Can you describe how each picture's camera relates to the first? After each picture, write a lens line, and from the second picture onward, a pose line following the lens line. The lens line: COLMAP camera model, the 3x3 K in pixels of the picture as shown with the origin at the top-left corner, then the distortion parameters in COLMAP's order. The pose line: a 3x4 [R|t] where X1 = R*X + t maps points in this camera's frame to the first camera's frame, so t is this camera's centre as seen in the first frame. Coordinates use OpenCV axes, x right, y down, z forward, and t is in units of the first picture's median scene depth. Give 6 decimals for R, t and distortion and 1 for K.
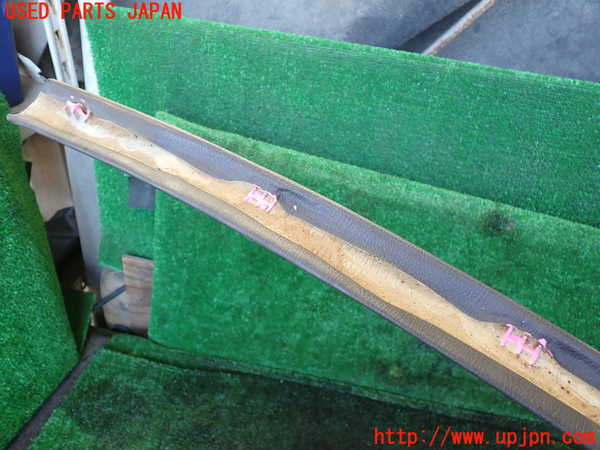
lens RADIAL K [[533.5, 0, 298.3], [0, 533.5, 225.9], [0, 0, 1]] dist [0.011108, 0.007919]
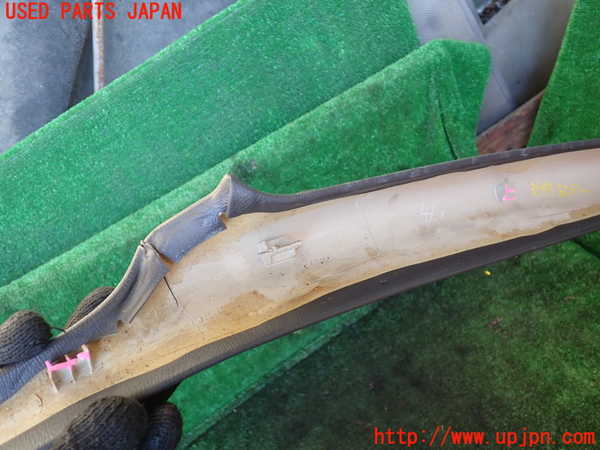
lens RADIAL K [[533.5, 0, 298.3], [0, 533.5, 225.9], [0, 0, 1]] dist [0.011108, 0.007919]
pose [[0.688166, -0.712854, 0.135154, 0.190901], [0.710524, 0.699834, 0.073406, 0.060007], [-0.146913, 0.045515, 0.988102, -0.058989]]
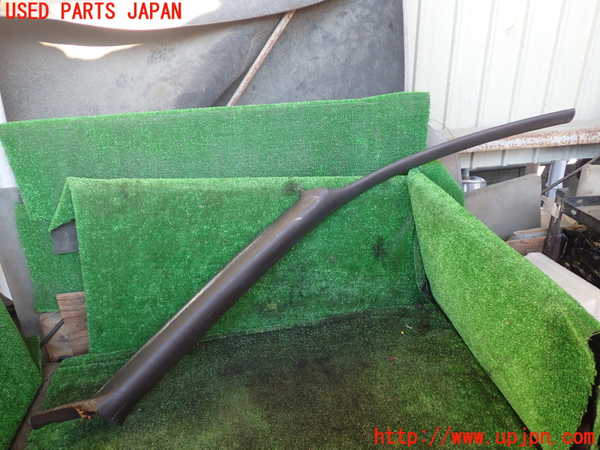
lens RADIAL K [[533.5, 0, 298.3], [0, 533.5, 225.9], [0, 0, 1]] dist [0.011108, 0.007919]
pose [[0.926660, -0.270294, 0.261231, -0.078880], [0.304875, 0.946950, -0.101674, 0.249814], [-0.219890, 0.173860, 0.959907, -0.541234]]
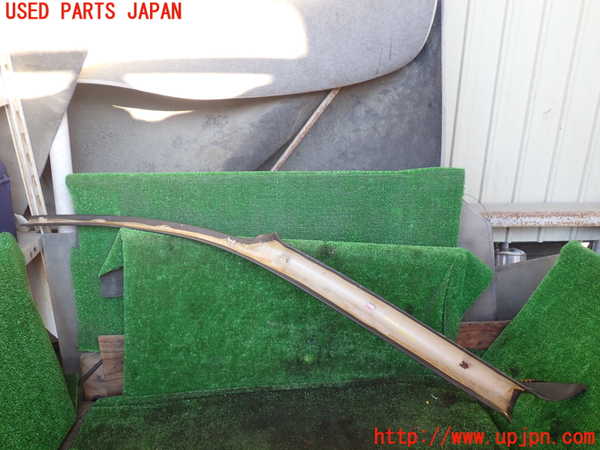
lens RADIAL K [[533.5, 0, 298.3], [0, 533.5, 225.9], [0, 0, 1]] dist [0.011108, 0.007919]
pose [[0.960442, -0.180527, 0.212040, -0.074566], [0.226931, 0.948692, -0.220193, 0.247745], [-0.161410, 0.259601, 0.952131, -0.619755]]
